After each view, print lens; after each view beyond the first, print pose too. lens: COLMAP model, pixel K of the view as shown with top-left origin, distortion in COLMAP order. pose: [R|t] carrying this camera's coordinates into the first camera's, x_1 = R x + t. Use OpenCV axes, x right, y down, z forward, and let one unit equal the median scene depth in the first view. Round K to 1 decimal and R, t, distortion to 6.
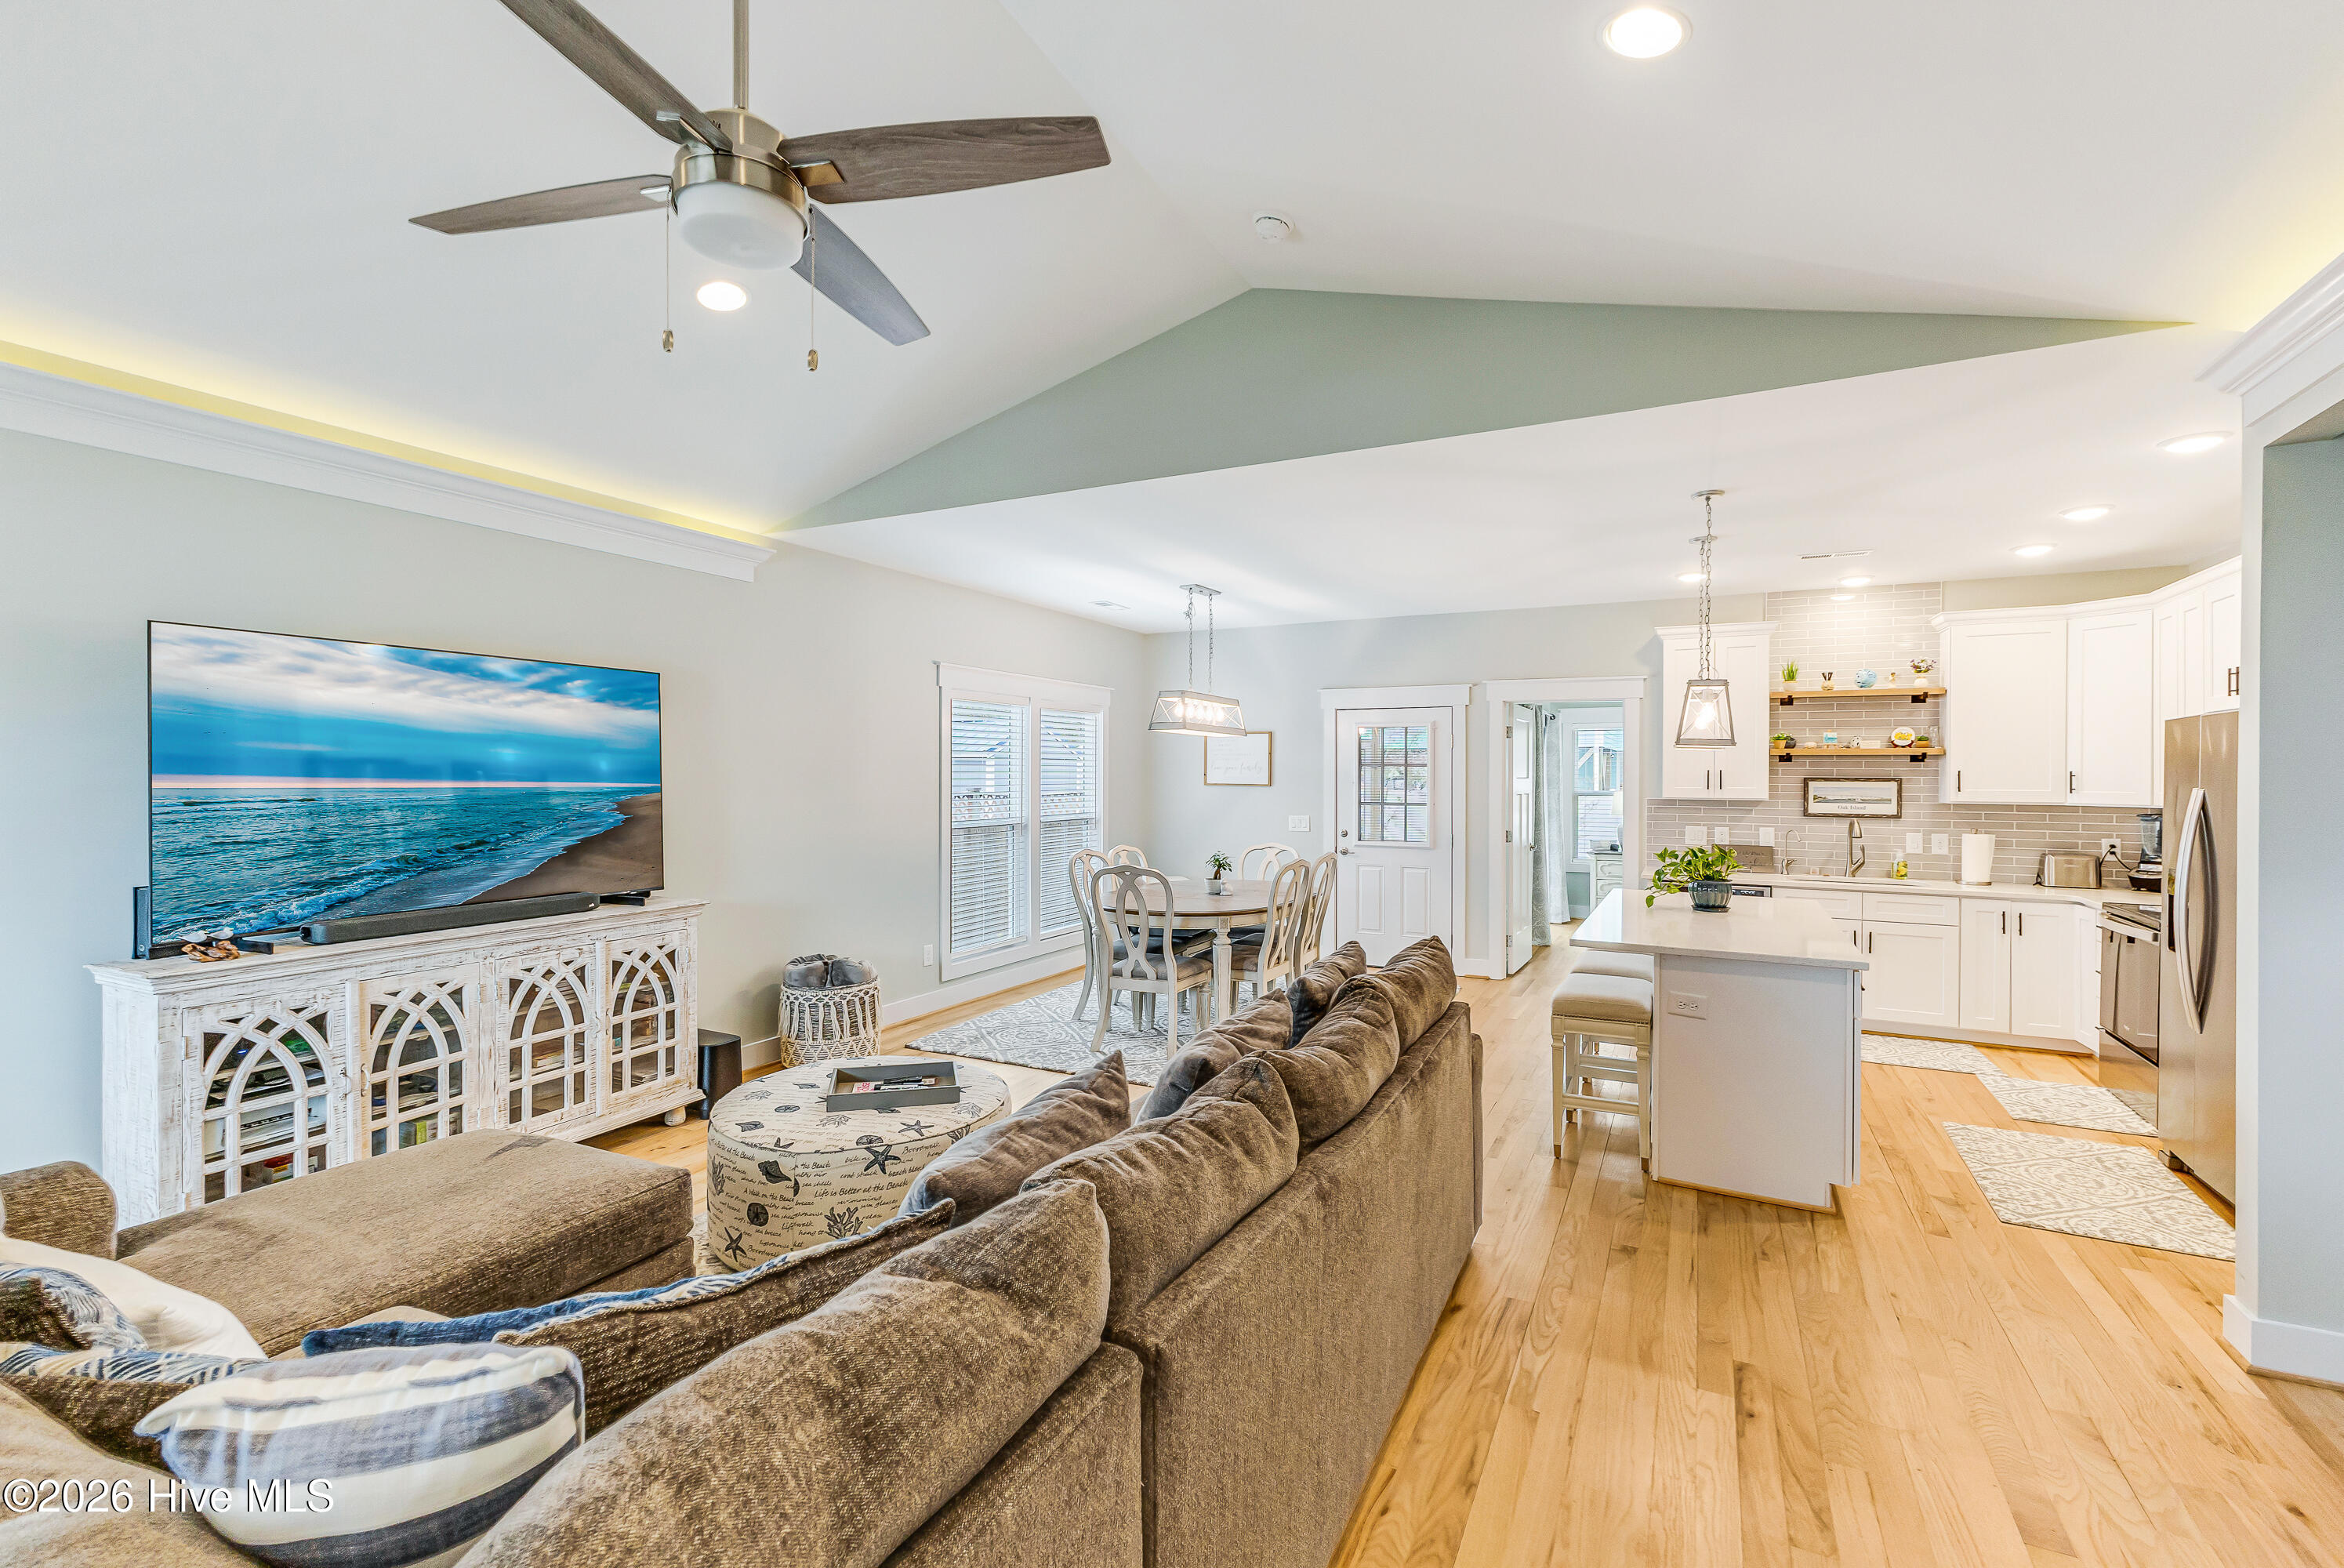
lens RADIAL K [[1022.1, 0, 1171.2], [0, 1022.1, 772.7], [0, 0, 1]] dist [0.012687, -0.000844]
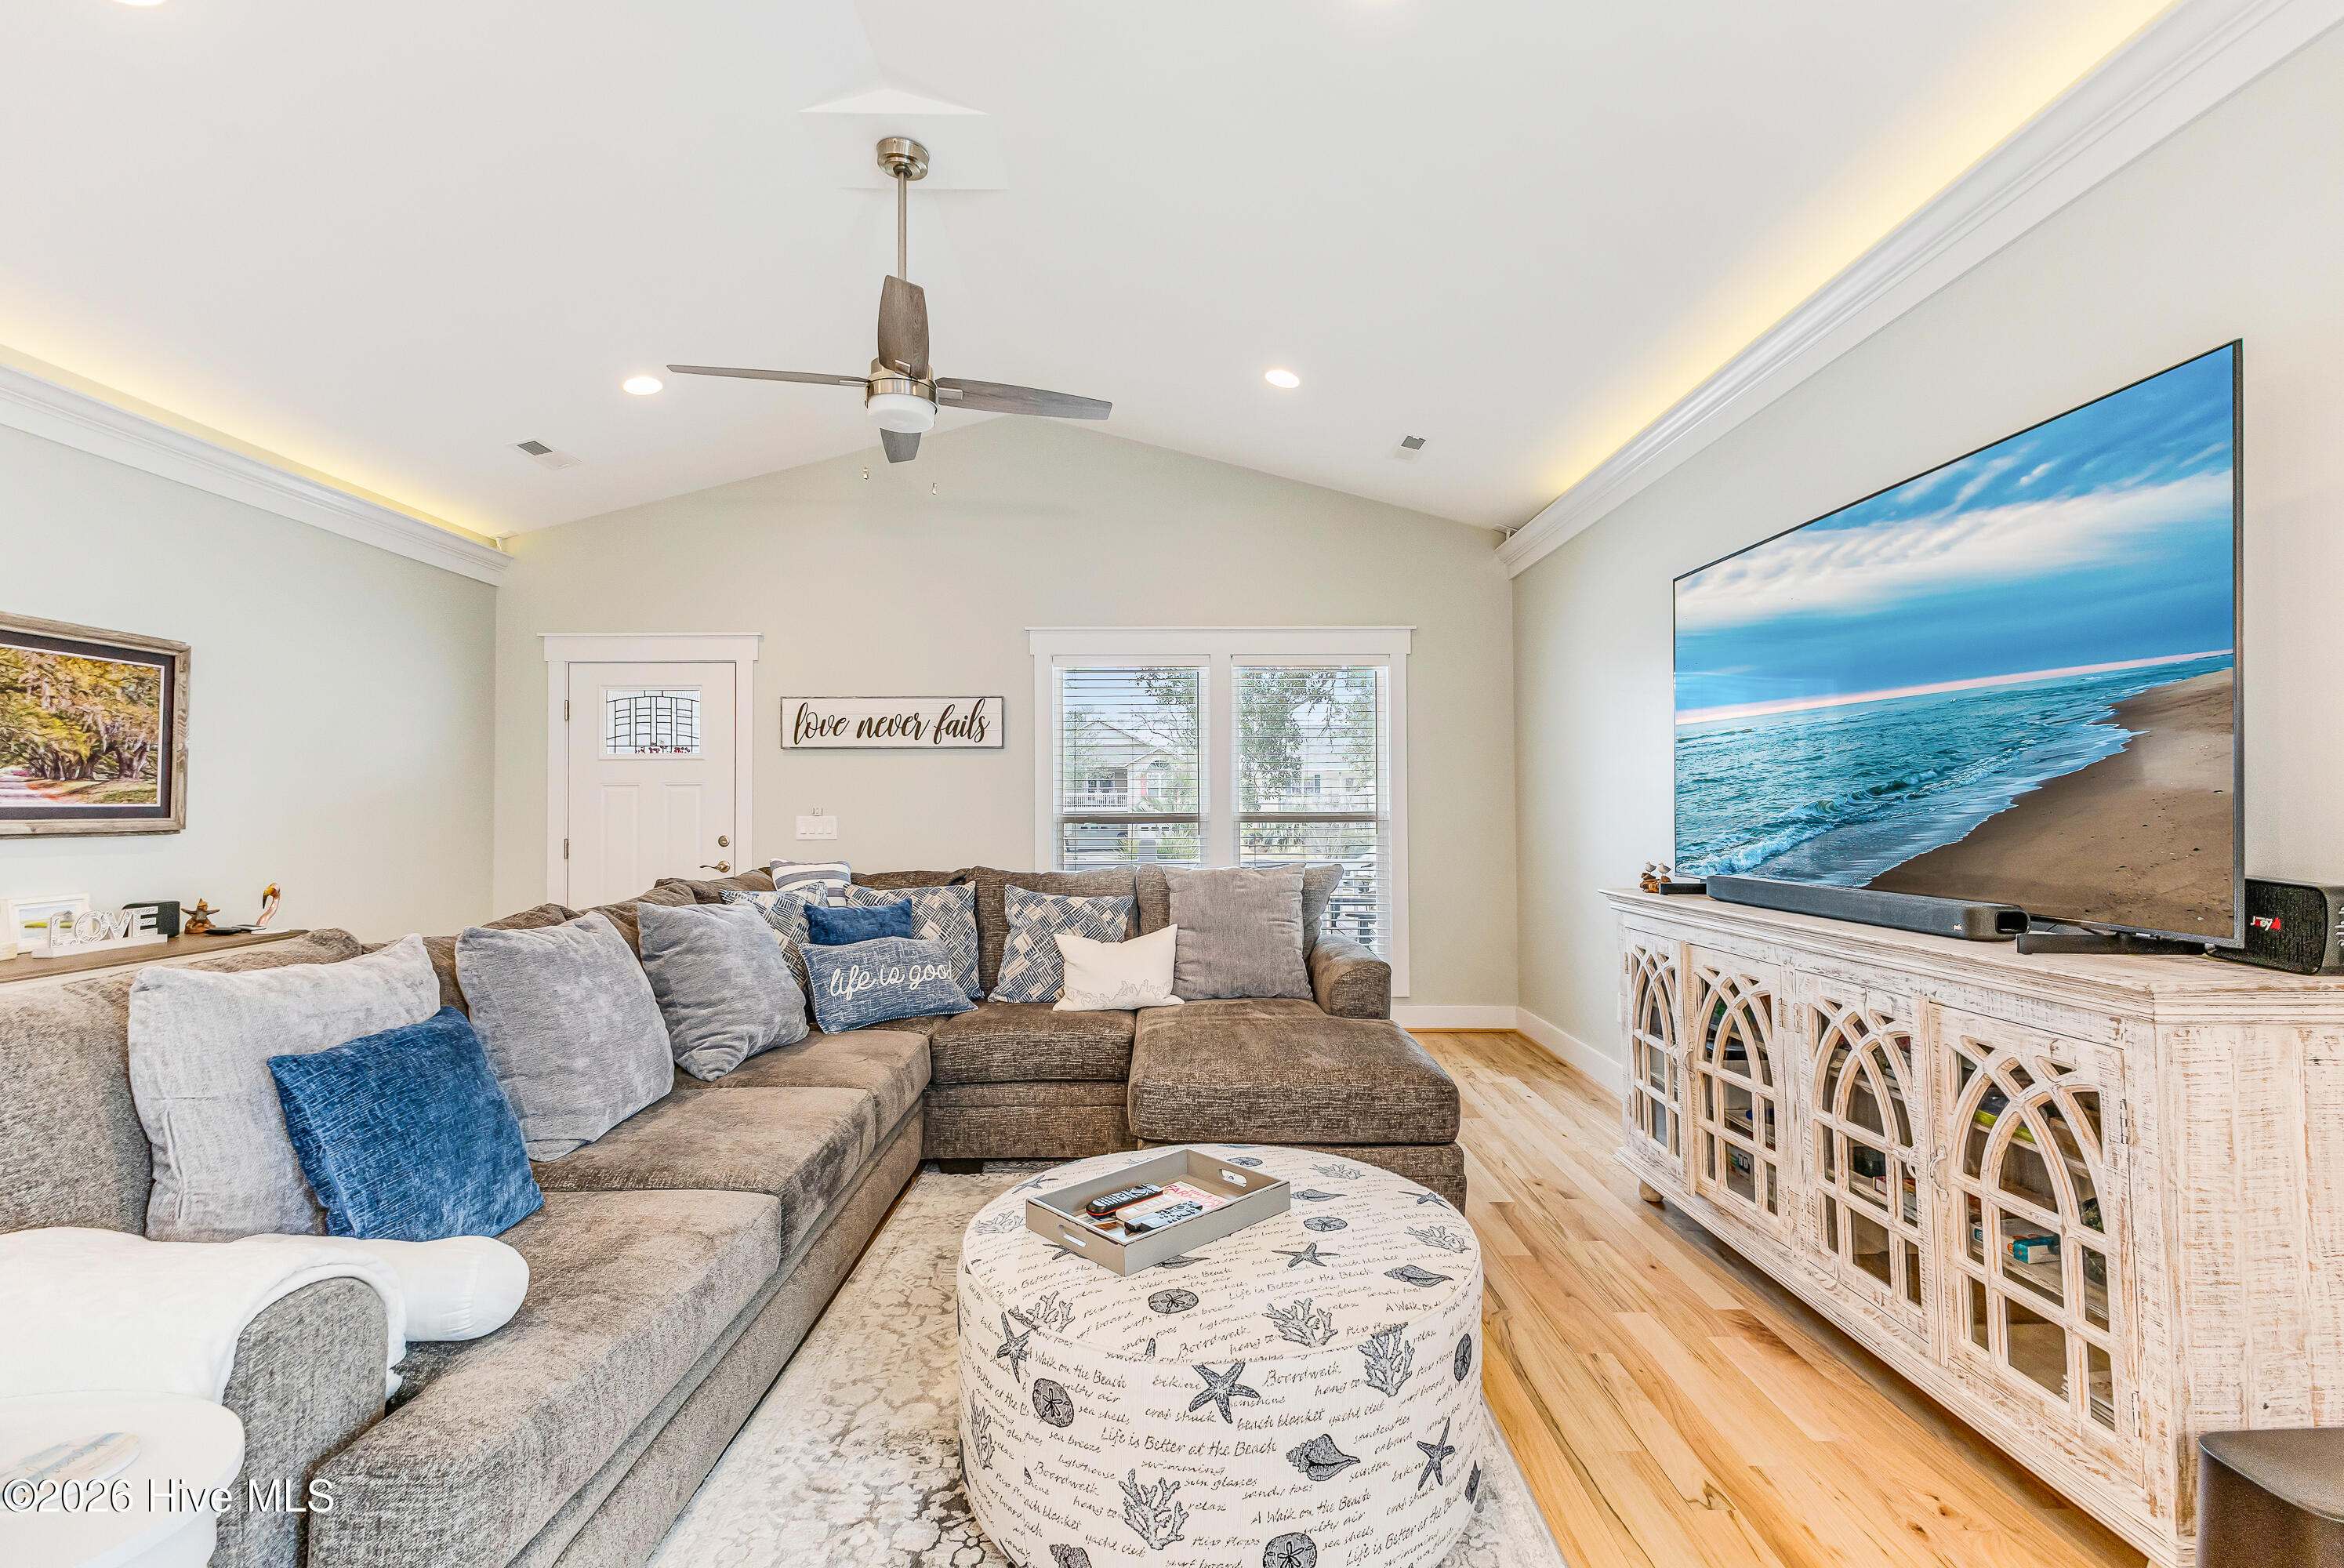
lens RADIAL K [[1022.1, 0, 1165.8], [0, 1022.1, 778.8], [0, 0, 1]] dist [0.012687, -0.000844]
pose [[-0.888500, -0.007027, -0.458824, -0.005972], [0.007733, 0.999511, -0.030283, 0.057226], [0.458812, -0.030454, -0.888011, 1.014883]]
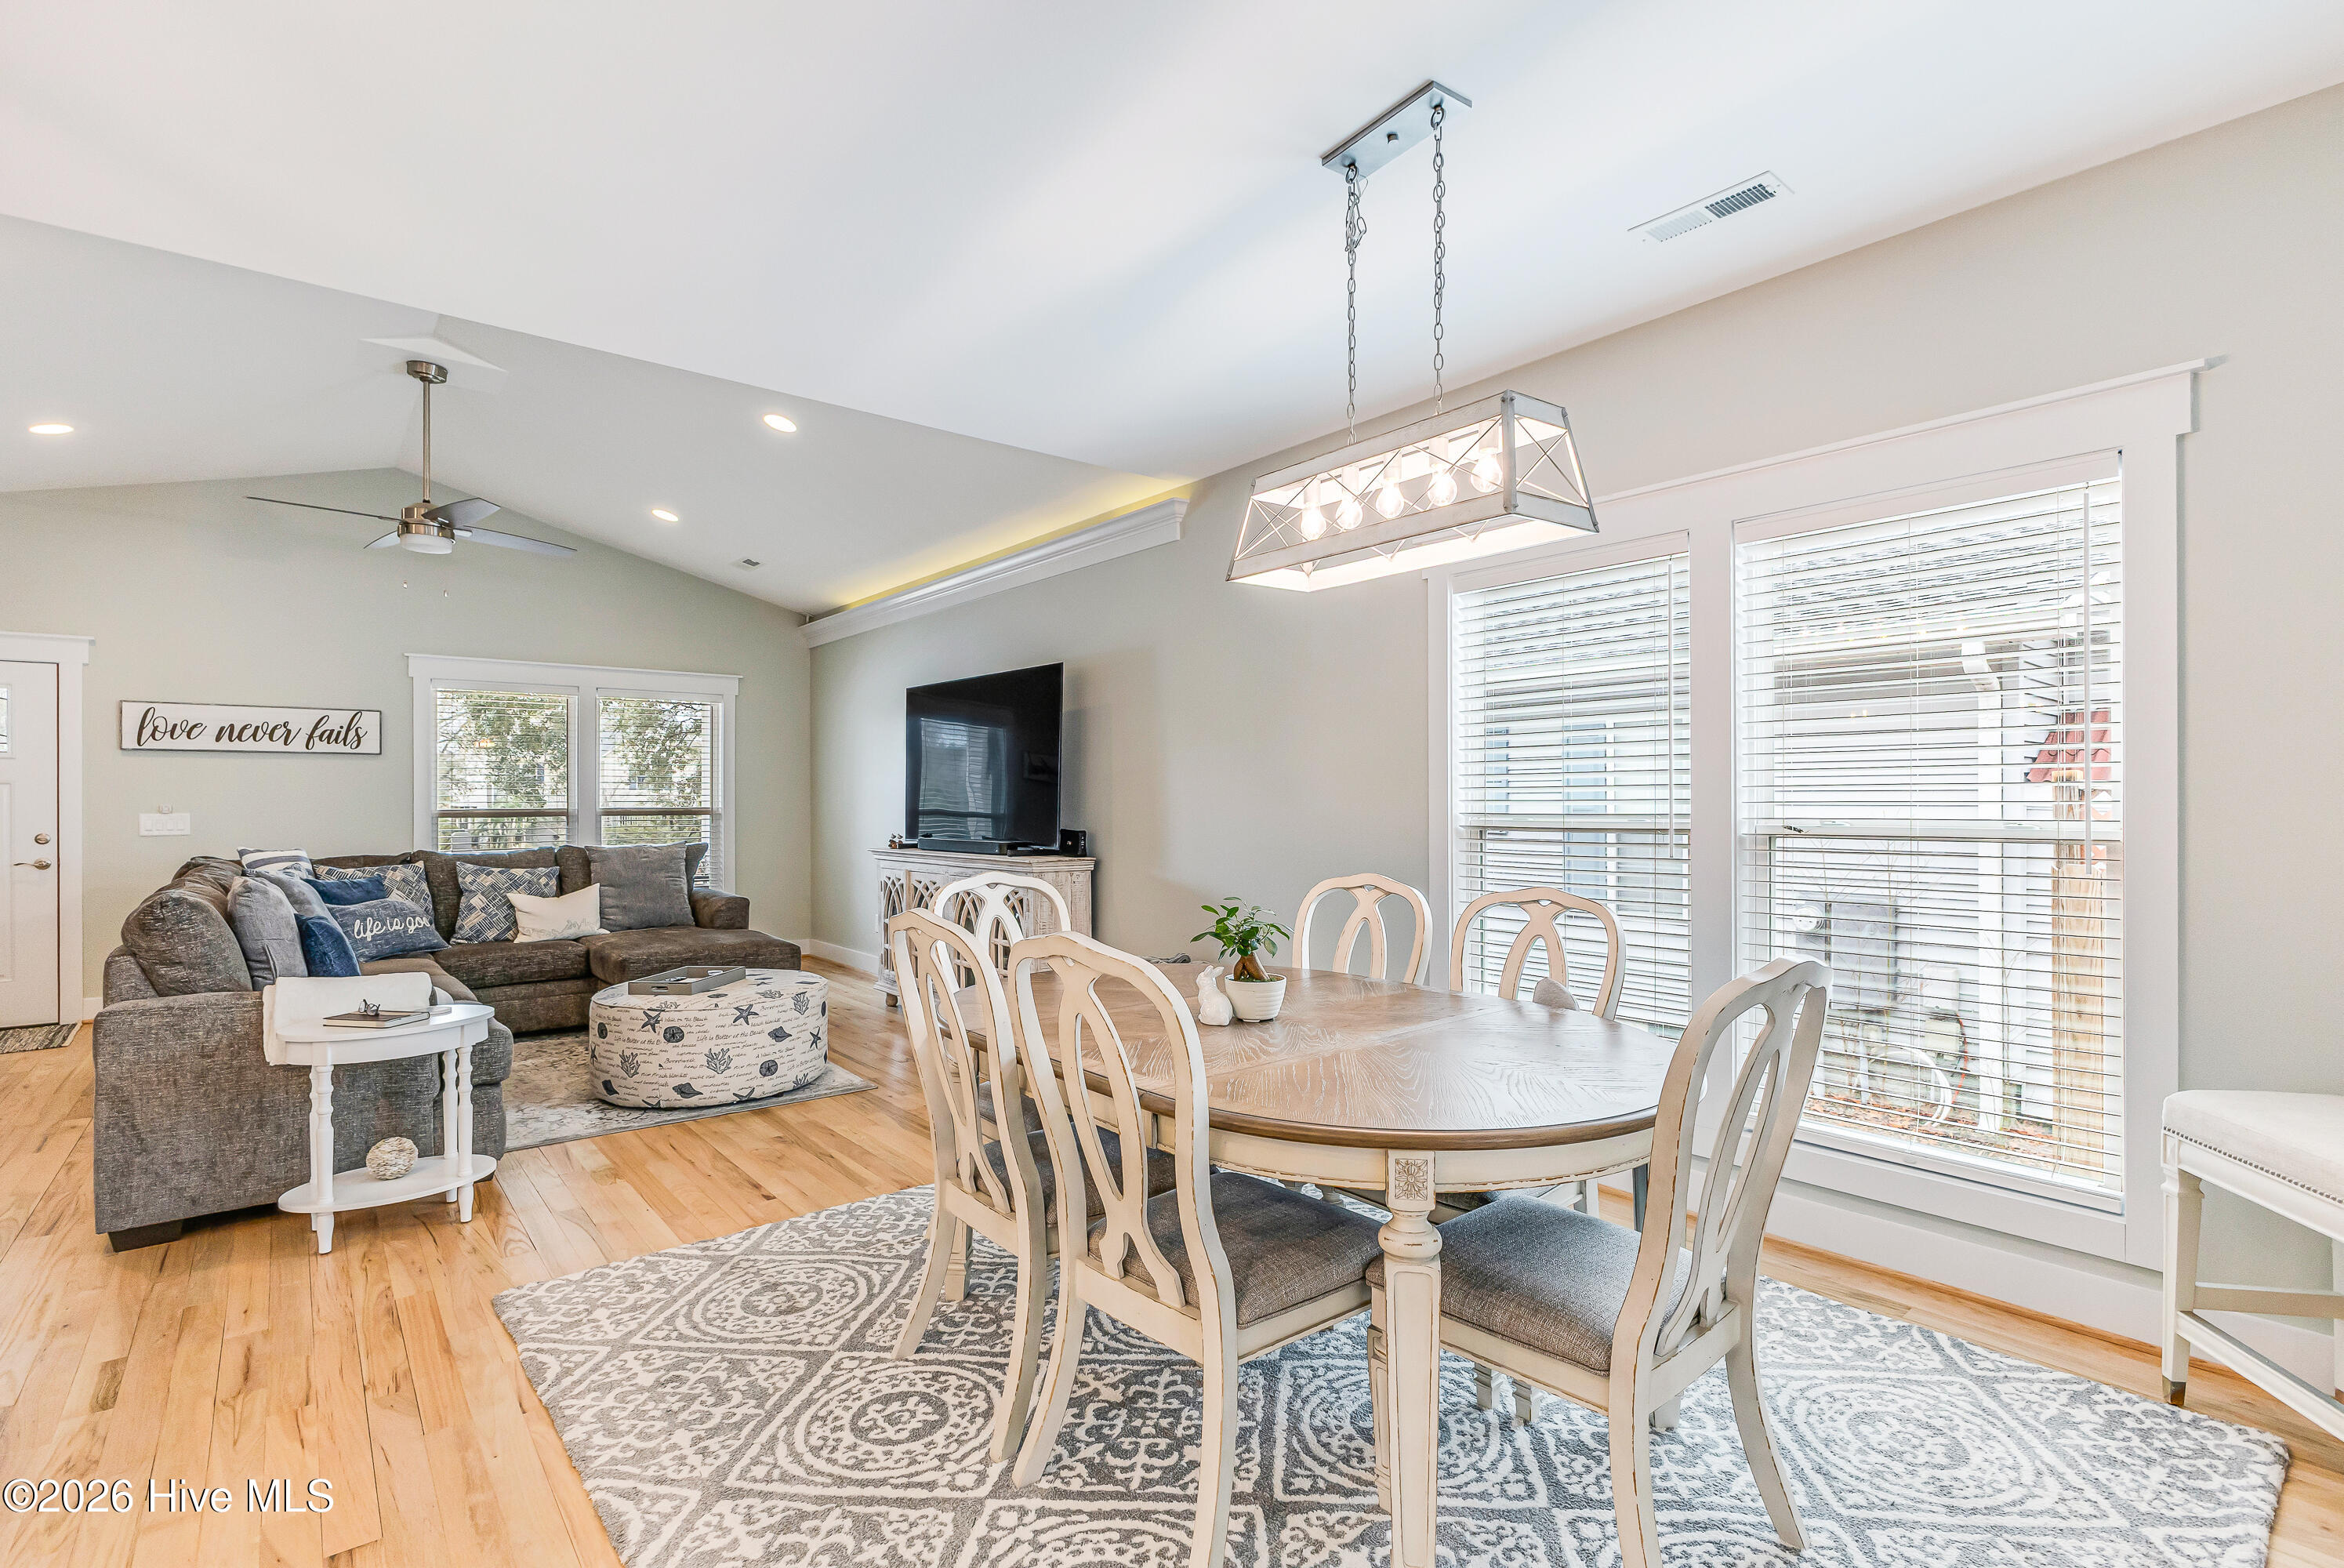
lens RADIAL K [[1087.2, 0, 1177.6], [0, 1087.2, 782.8], [0, 0, 1]] dist [-0.009223, -0.000349]
pose [[-0.391802, -0.007511, -0.920019, 0.513861], [0.007575, 0.999906, -0.011389, 0.048328], [0.920018, -0.011432, -0.391709, 1.422779]]
